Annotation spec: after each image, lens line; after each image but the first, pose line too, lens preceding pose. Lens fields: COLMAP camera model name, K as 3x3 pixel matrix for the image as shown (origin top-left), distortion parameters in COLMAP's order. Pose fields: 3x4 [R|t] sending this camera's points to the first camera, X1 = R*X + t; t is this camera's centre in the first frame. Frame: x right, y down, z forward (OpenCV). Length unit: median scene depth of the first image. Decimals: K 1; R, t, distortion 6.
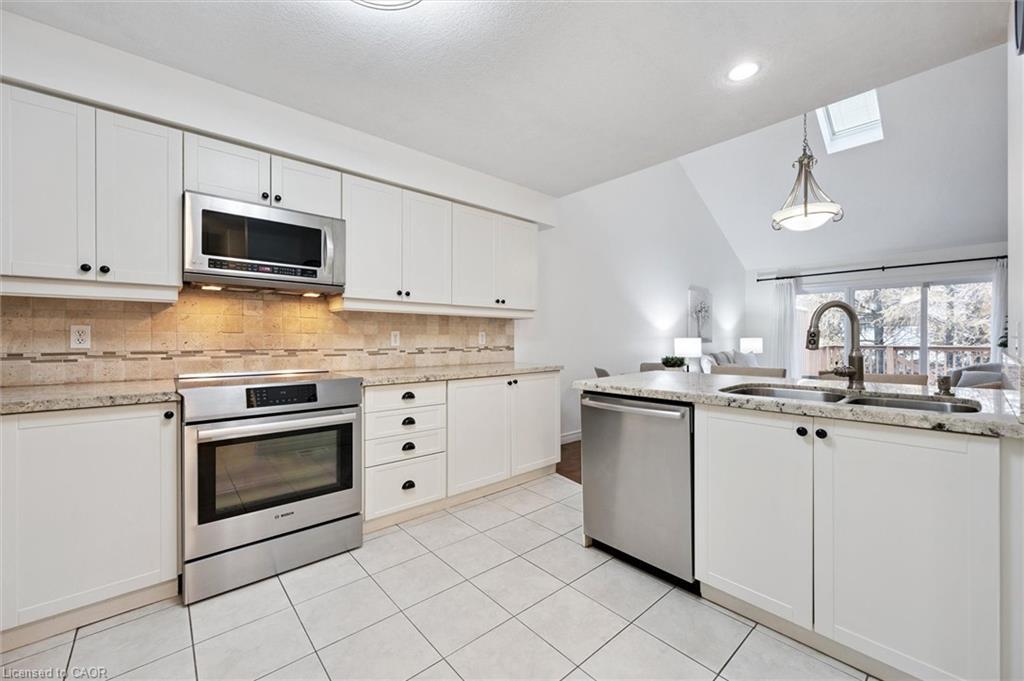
lens RADIAL K [[406.3, 0, 508.7], [0, 406.3, 340.2], [0, 0, 1]] dist [-0.000572, 0.000172]
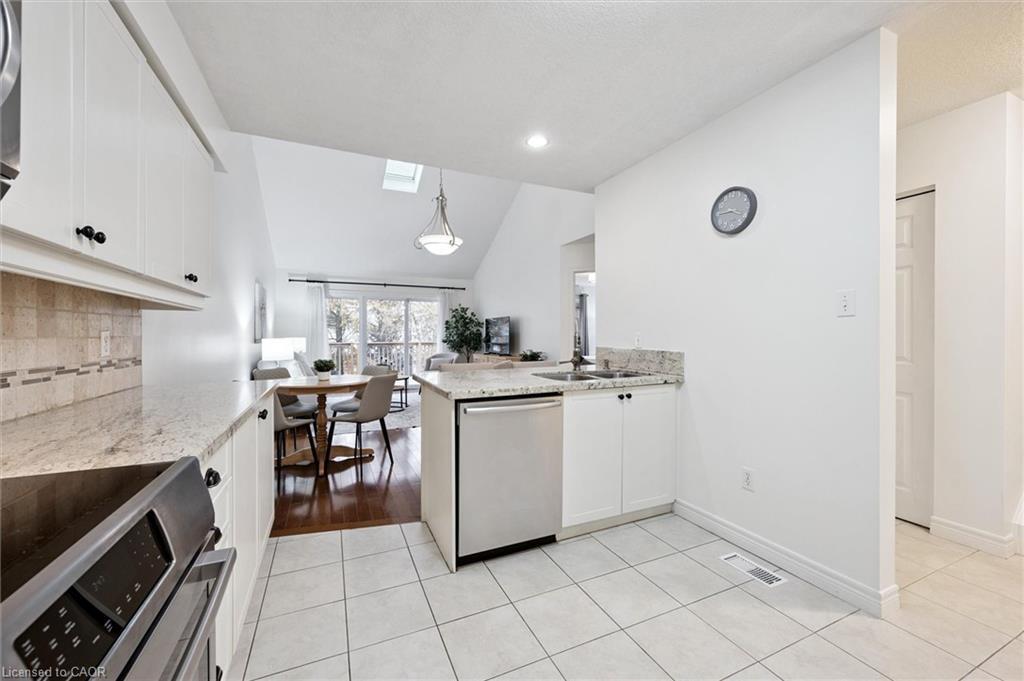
lens RADIAL K [[406.3, 0, 515.3], [0, 406.3, 337.2], [0, 0, 1]] dist [-0.000572, 0.000172]
pose [[0.280176, -0.004560, 0.959938, -0.383945], [0.006833, 0.999973, 0.002756, -0.010651], [-0.959924, 0.005787, 0.280199, 0.364590]]
